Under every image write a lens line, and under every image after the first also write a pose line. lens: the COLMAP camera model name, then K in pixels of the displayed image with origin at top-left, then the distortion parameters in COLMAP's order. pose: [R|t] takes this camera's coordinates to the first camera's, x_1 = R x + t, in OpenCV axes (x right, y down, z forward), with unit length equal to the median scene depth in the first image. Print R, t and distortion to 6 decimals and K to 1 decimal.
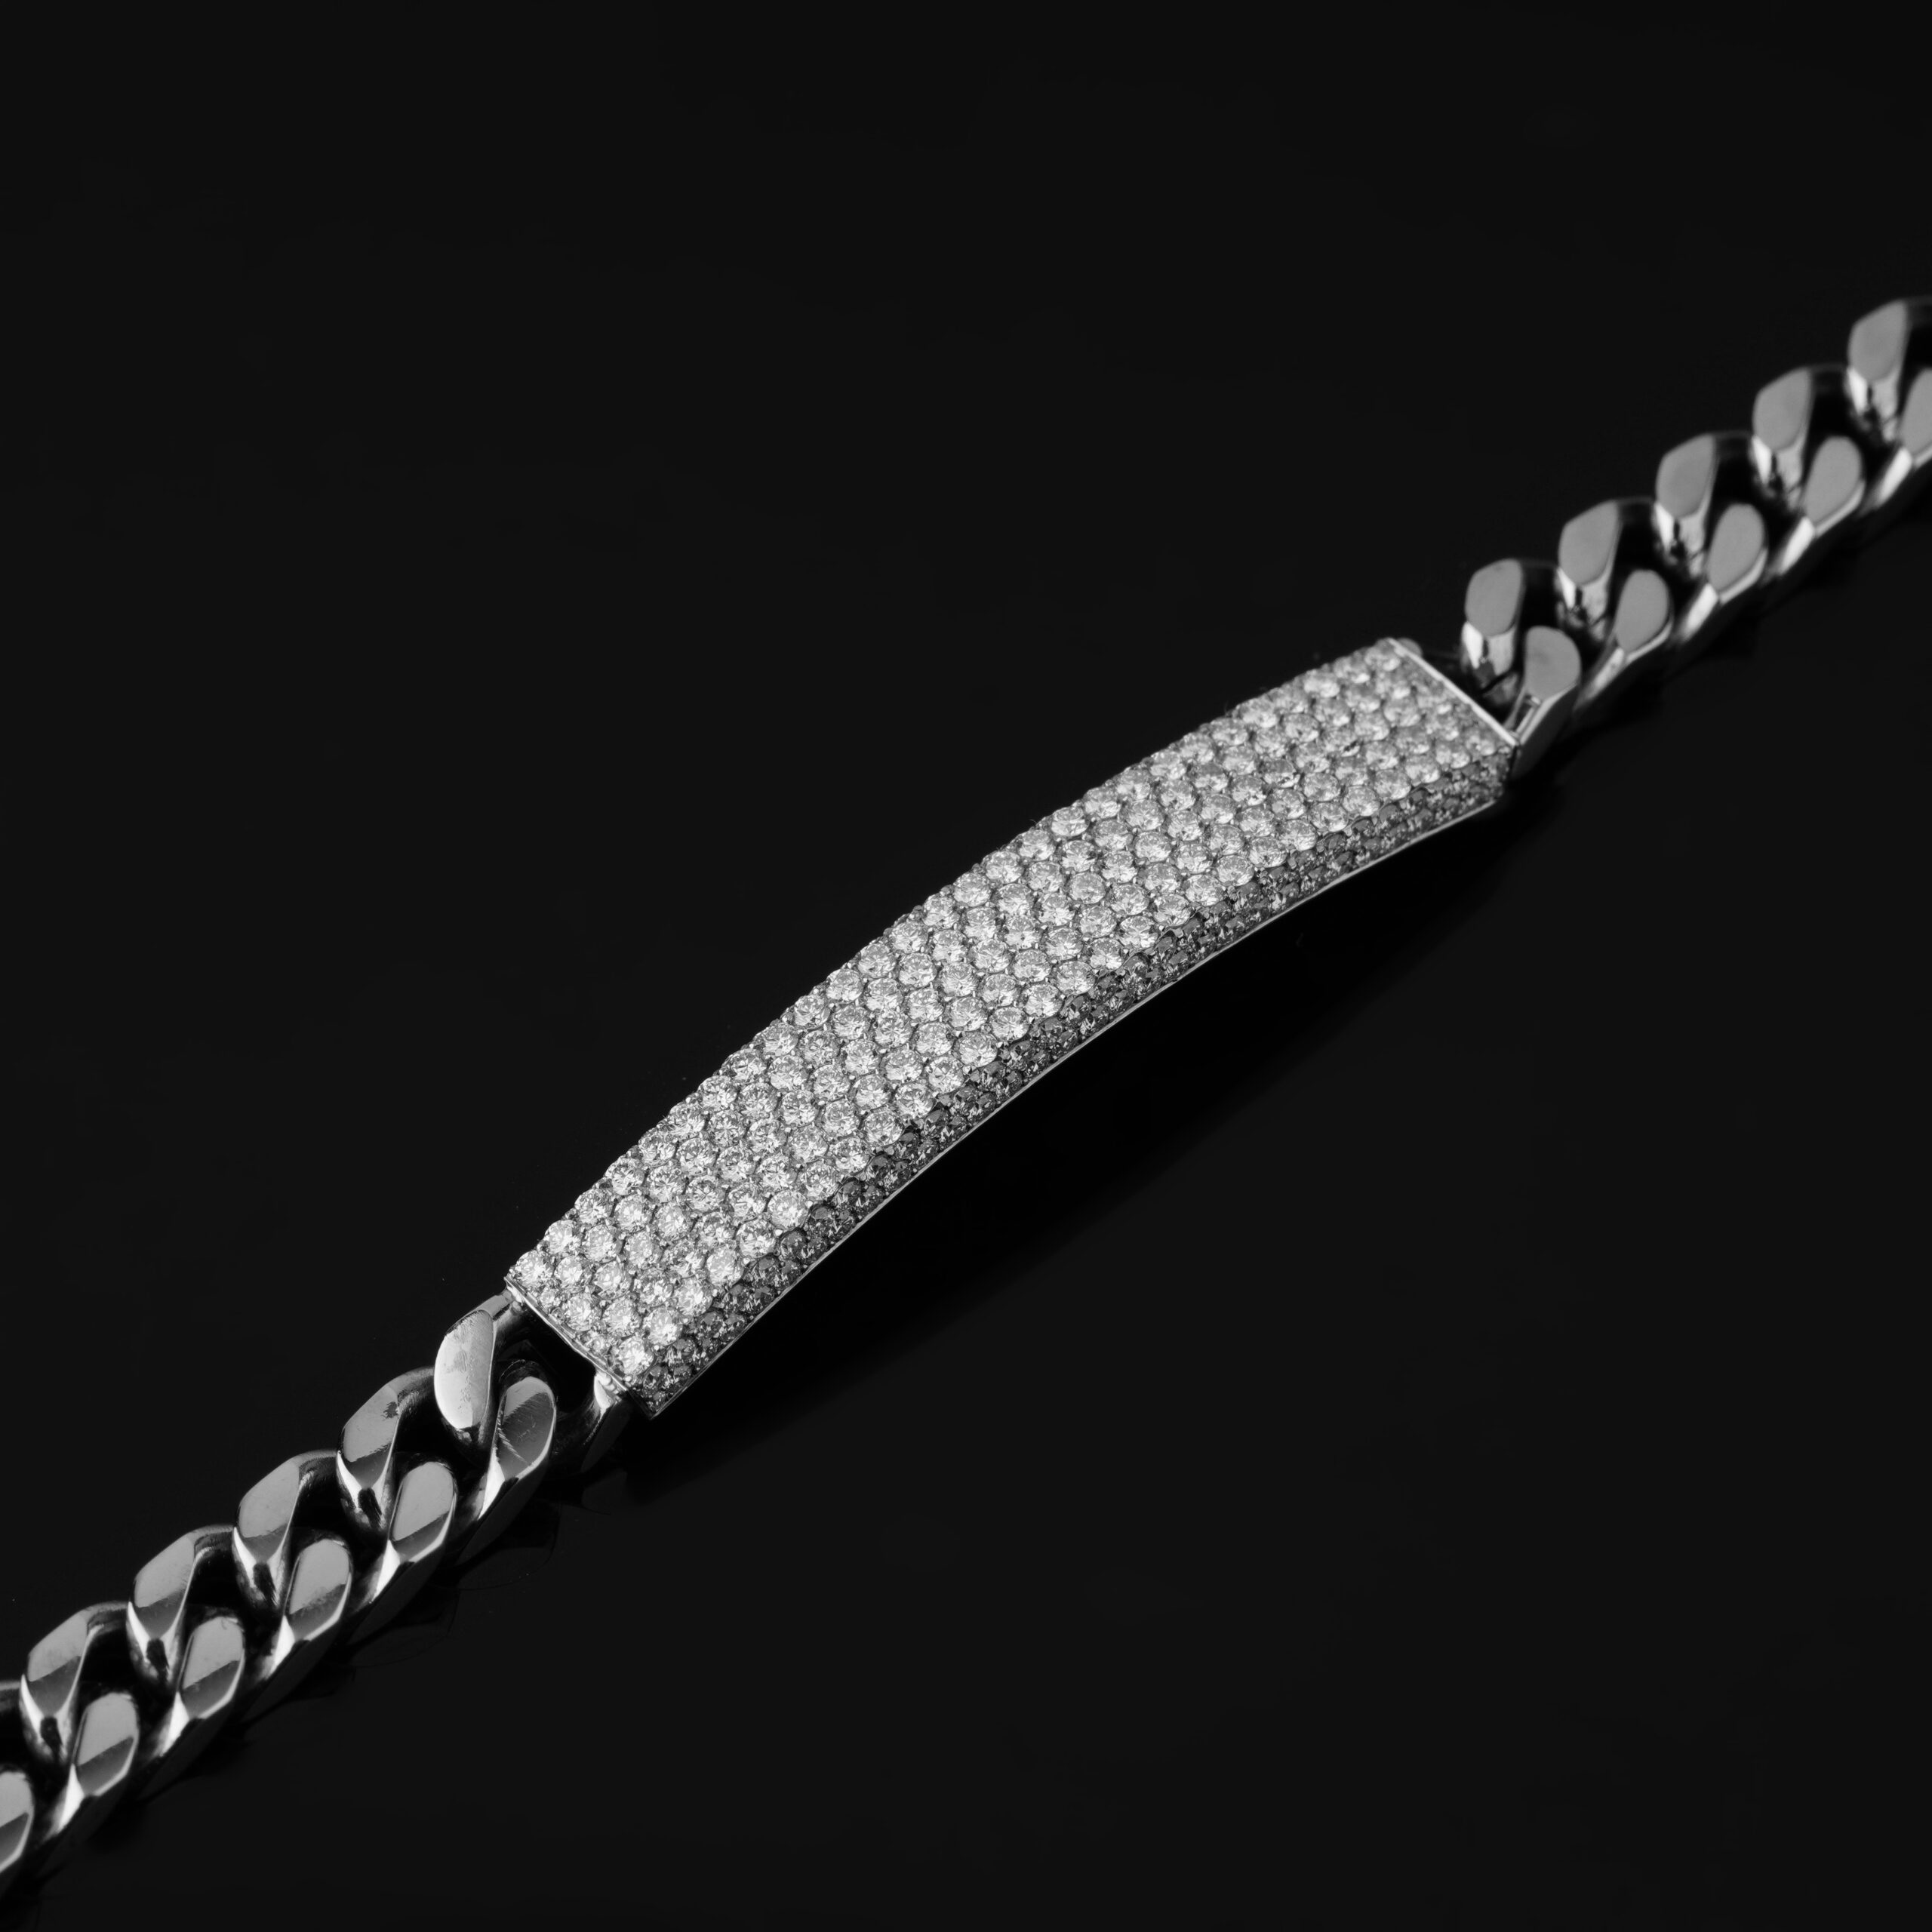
lens RADIAL K [[8336.8, 0, 963.9], [0, 8336.8, 966.1], [0, 0, 1]] dist [0.154806, 0.000000]
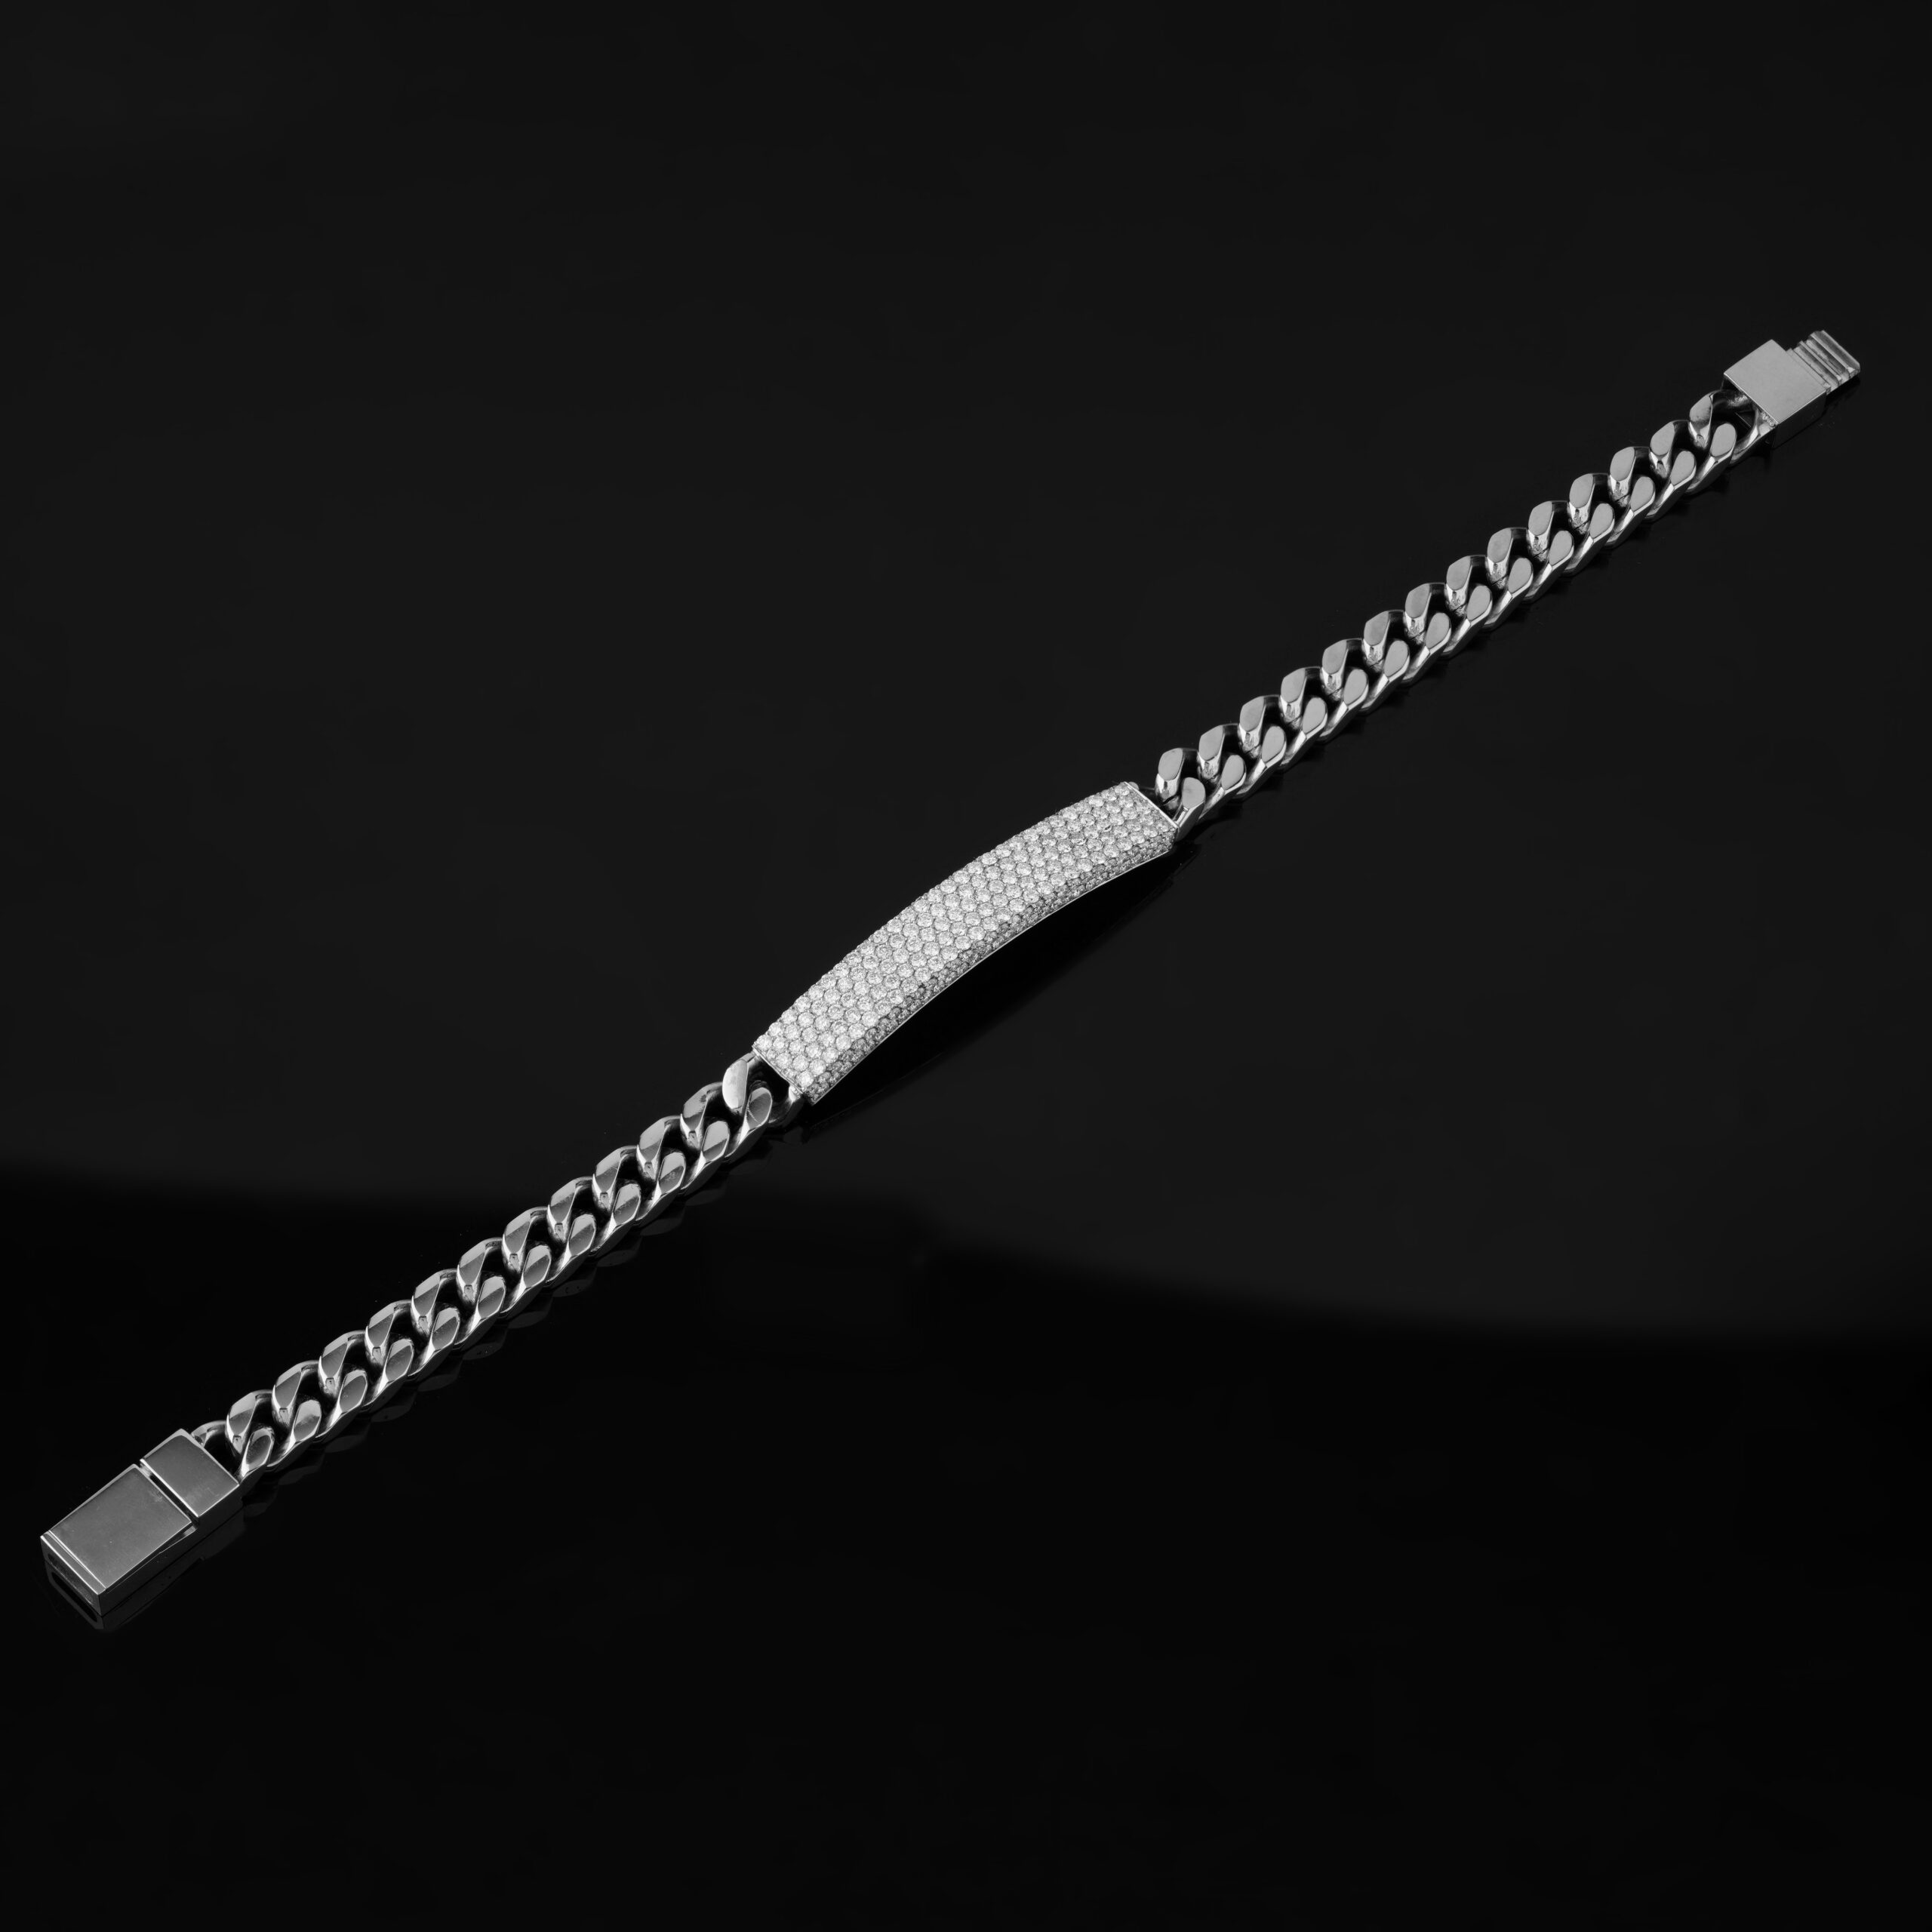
lens RADIAL K [[8336.8, 0, 965.7], [0, 8336.8, 968.1], [0, 0, 1]] dist [0.154806, 0.000000]
pose [[0.999716, 0.010746, -0.021284, 0.057191], [-0.010191, 0.999609, 0.026036, -0.048099], [0.021556, -0.025812, 0.999434, -1.394564]]
